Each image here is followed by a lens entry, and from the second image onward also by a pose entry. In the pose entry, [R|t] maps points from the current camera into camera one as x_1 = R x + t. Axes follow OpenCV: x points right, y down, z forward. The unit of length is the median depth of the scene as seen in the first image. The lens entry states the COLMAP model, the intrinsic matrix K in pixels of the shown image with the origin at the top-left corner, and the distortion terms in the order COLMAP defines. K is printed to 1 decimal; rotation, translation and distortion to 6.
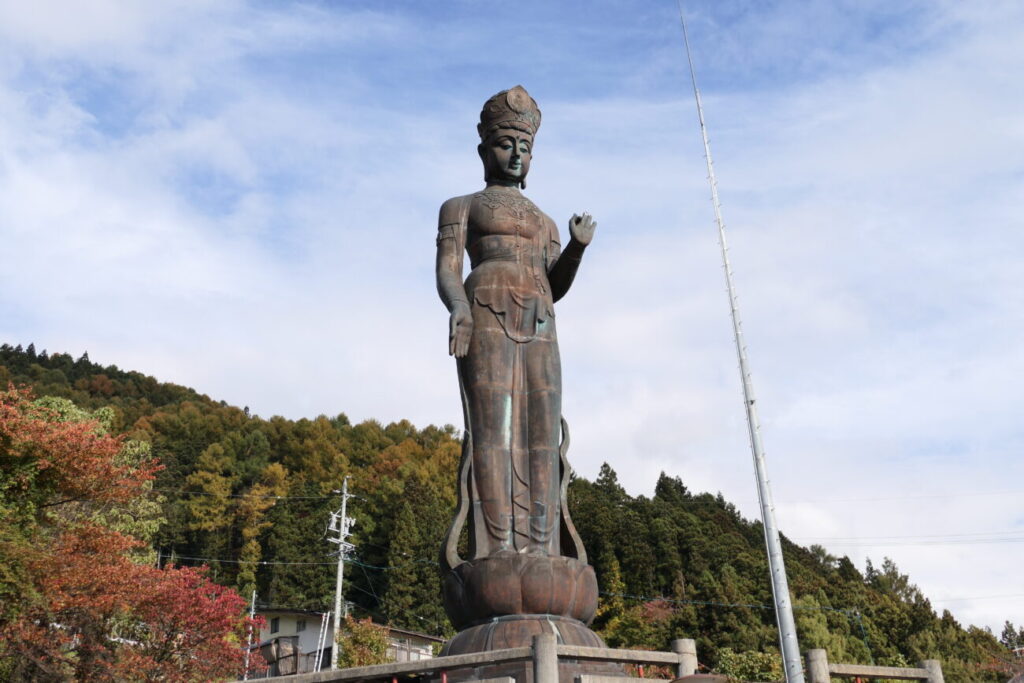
lens RADIAL K [[1095.0, 0, 510.4], [0, 1095.0, 343.6], [0, 0, 1]] dist [-0.021049, 0.000211]
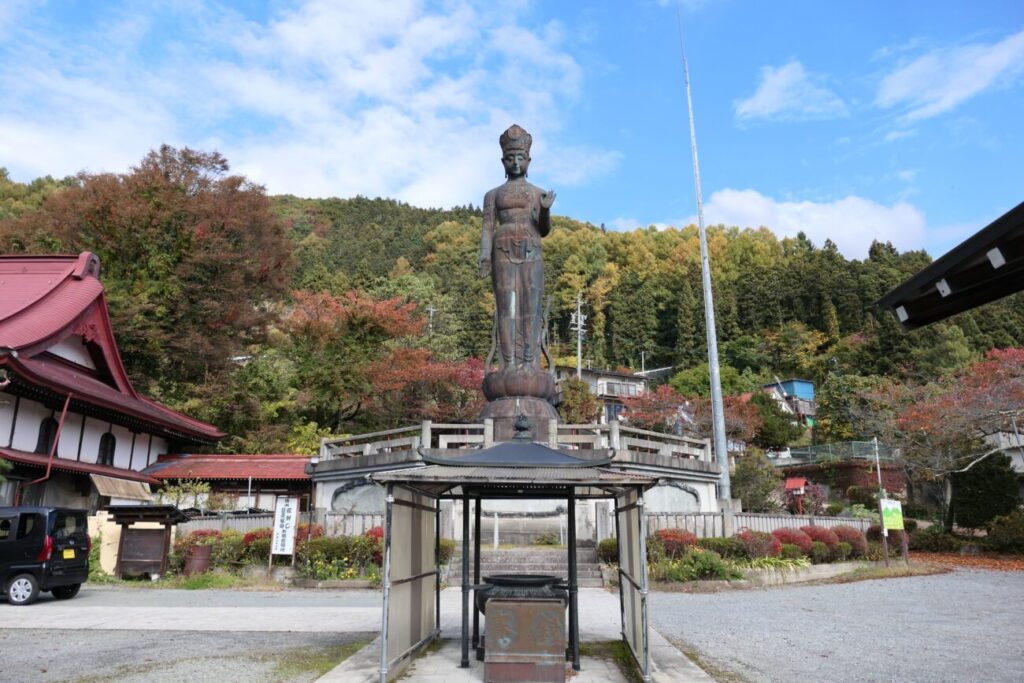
lens RADIAL K [[728.4, 0, 512.0], [0, 728.4, 341.5], [0, 0, 1]] dist [-0.012161, 0.004904]
pose [[0.917149, -0.069753, -0.392393, 0.207772], [0.159583, 0.966464, 0.201197, -0.054473], [0.365199, -0.247147, 0.897523, -0.104791]]
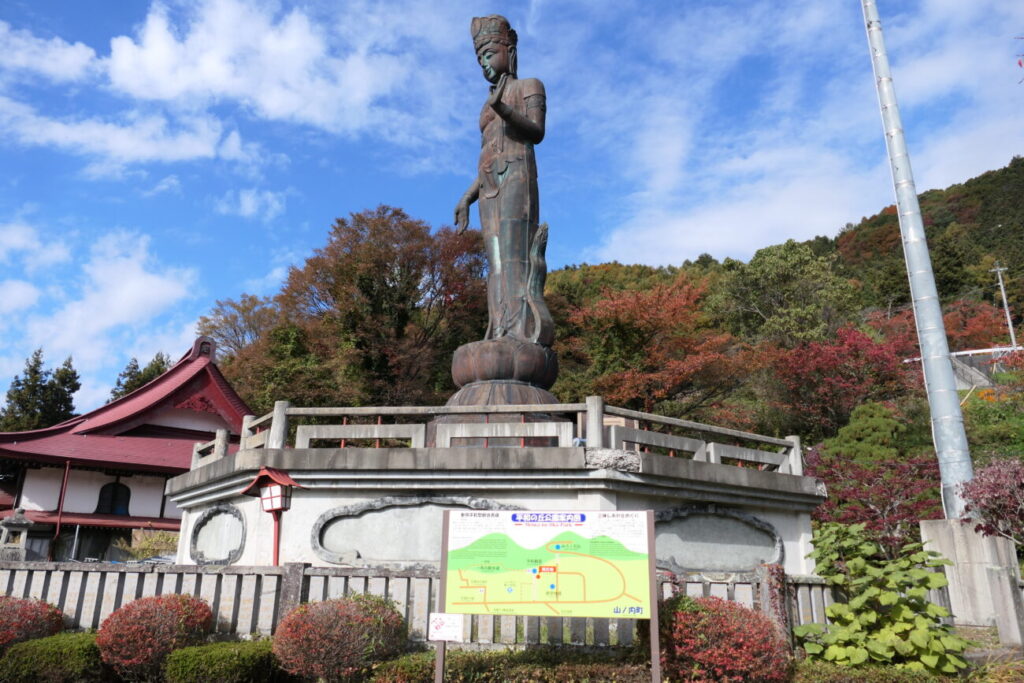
lens RADIAL K [[728.4, 0, 512.0], [0, 728.4, 341.5], [0, 0, 1]] dist [-0.012161, 0.004904]
pose [[0.210451, -0.262398, -0.941731, 0.341376], [0.442258, 0.884649, -0.147661, 0.125836], [0.871848, -0.385413, 0.302223, 0.261845]]
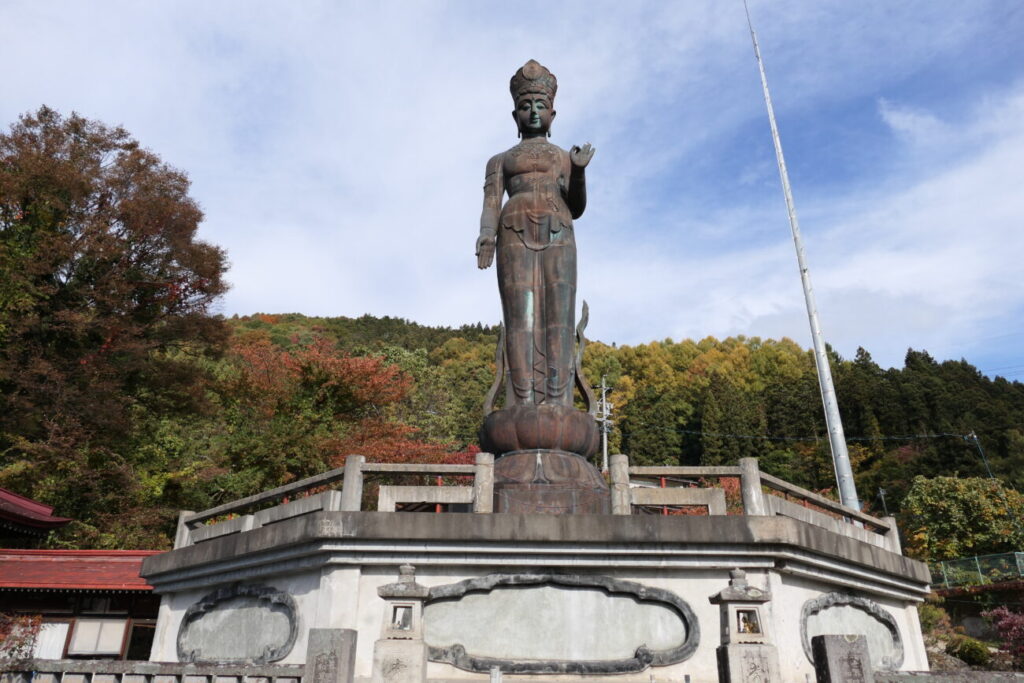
lens RADIAL K [[728.4, 0, 512.0], [0, 728.4, 341.5], [0, 0, 1]] dist [-0.012161, 0.004904]
pose [[0.913241, -0.132776, -0.385178, 0.121028], [0.155730, 0.987378, 0.028866, 0.030734], [0.376483, -0.086345, 0.922391, 0.066323]]
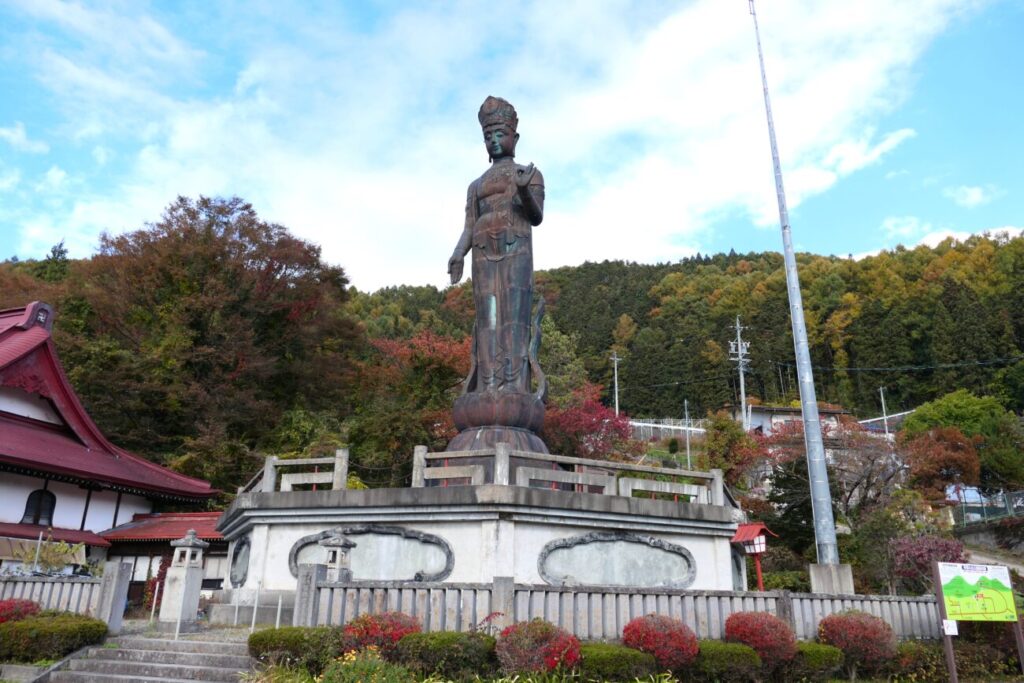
lens RADIAL K [[727.5, 0, 517.6], [0, 727.5, 344.4], [0, 0, 1]] dist [-0.002779, 0.003943]
pose [[0.723765, -0.185418, -0.664669, 0.288895], [0.286072, 0.957175, 0.044490, 0.030764], [0.627955, -0.222343, 0.745813, 0.072848]]
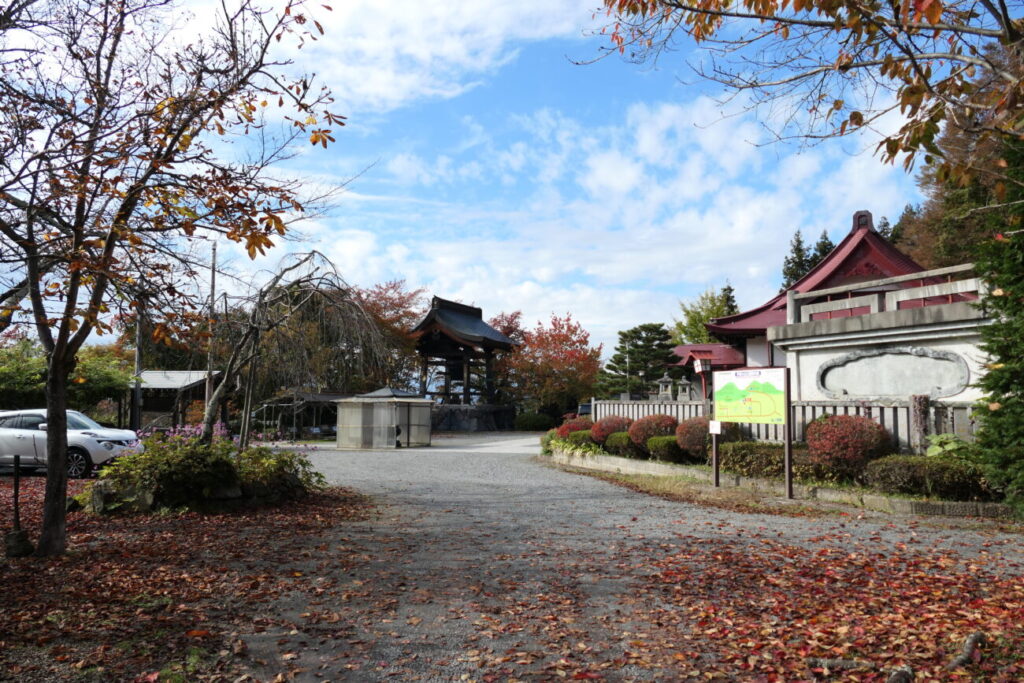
lens RADIAL K [[728.4, 0, 512.0], [0, 728.4, 341.5], [0, 0, 1]] dist [-0.012161, 0.004904]
pose [[-0.737003, -0.027780, -0.675318, 0.422527], [0.335698, 0.852158, -0.401415, 0.187217], [0.586629, -0.522547, -0.618717, 0.380598]]
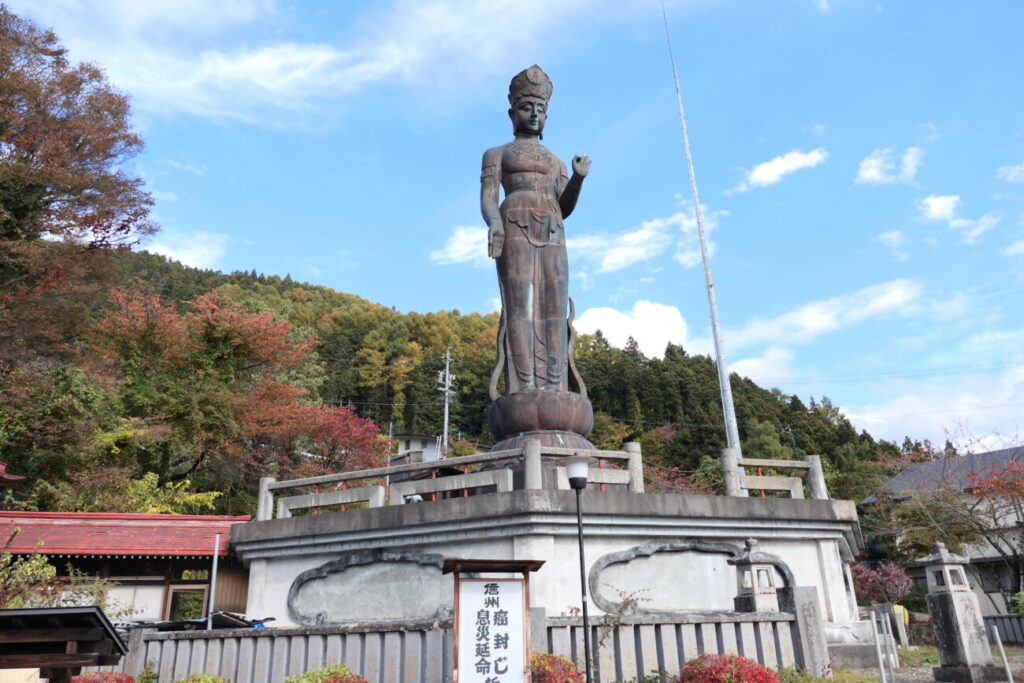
lens RADIAL K [[728.4, 0, 512.0], [0, 728.4, 341.5], [0, 0, 1]] dist [-0.012161, 0.004904]
pose [[0.996384, -0.025176, -0.081144, 0.019345], [0.034003, 0.993427, 0.109302, 0.006655], [0.077859, -0.111666, 0.990691, 0.012419]]
